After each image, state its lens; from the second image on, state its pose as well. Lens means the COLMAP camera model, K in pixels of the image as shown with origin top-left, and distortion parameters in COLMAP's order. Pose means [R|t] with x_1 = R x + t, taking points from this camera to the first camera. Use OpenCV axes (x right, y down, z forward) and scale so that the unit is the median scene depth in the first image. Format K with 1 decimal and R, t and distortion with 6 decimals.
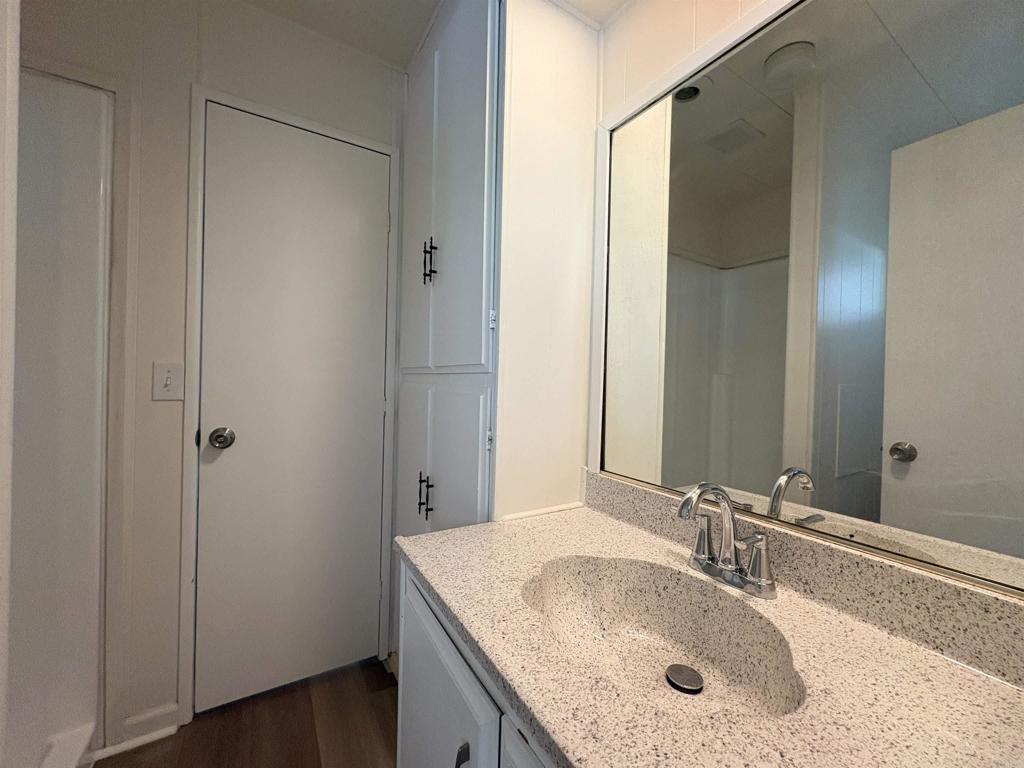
lens RADIAL K [[409.1, 0, 512.0], [0, 409.1, 384.0], [0, 0, 1]] dist [0.001493, 0.000570]
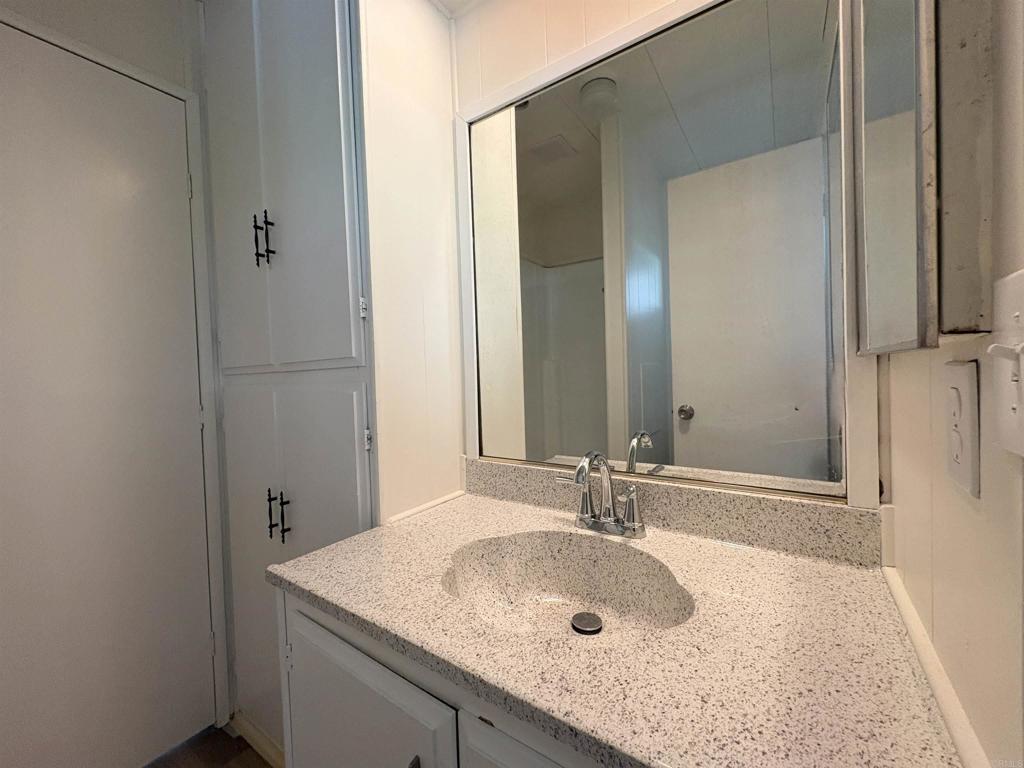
lens RADIAL K [[409.1, 0, 512.0], [0, 409.1, 384.0], [0, 0, 1]] dist [0.001493, 0.000570]
pose [[0.911870, -0.065864, 0.405160, -0.155297], [0.059790, 0.997828, 0.027645, 0.008245], [-0.406101, -0.000984, 0.913828, 0.035906]]
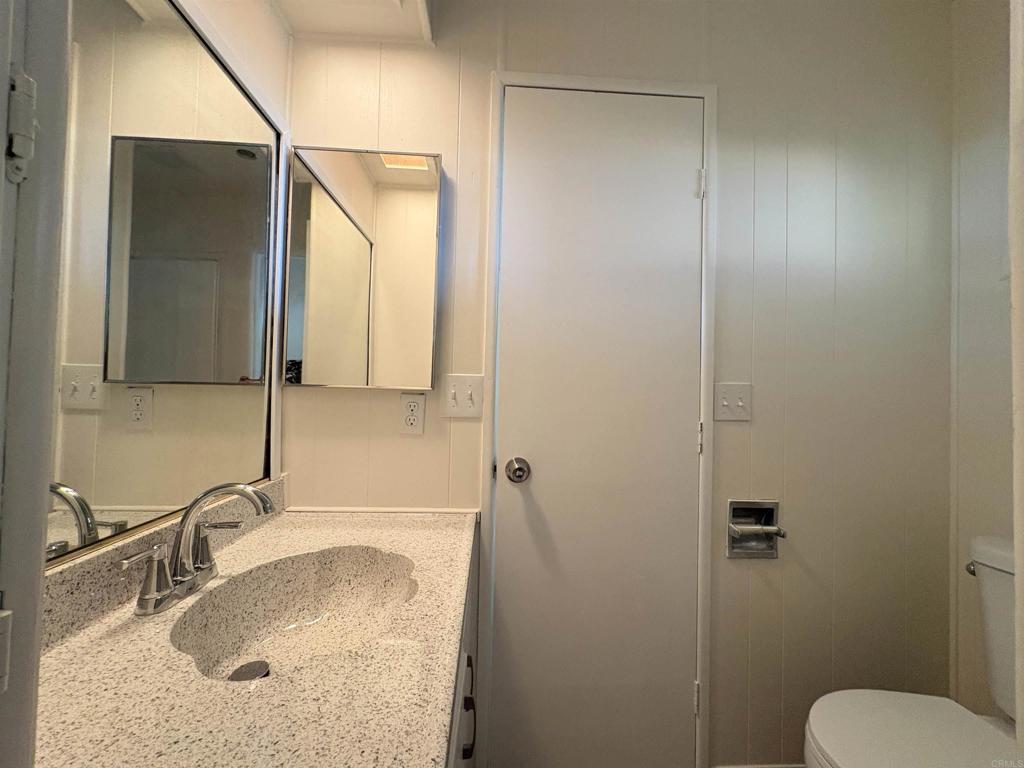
lens RADIAL K [[409.1, 0, 512.0], [0, 409.1, 384.0], [0, 0, 1]] dist [0.001493, 0.000570]
pose [[-0.880503, -0.036887, 0.472604, -0.503089], [-0.041787, 0.999127, 0.000128, -0.024972], [-0.472196, -0.019636, -0.881275, 1.328477]]
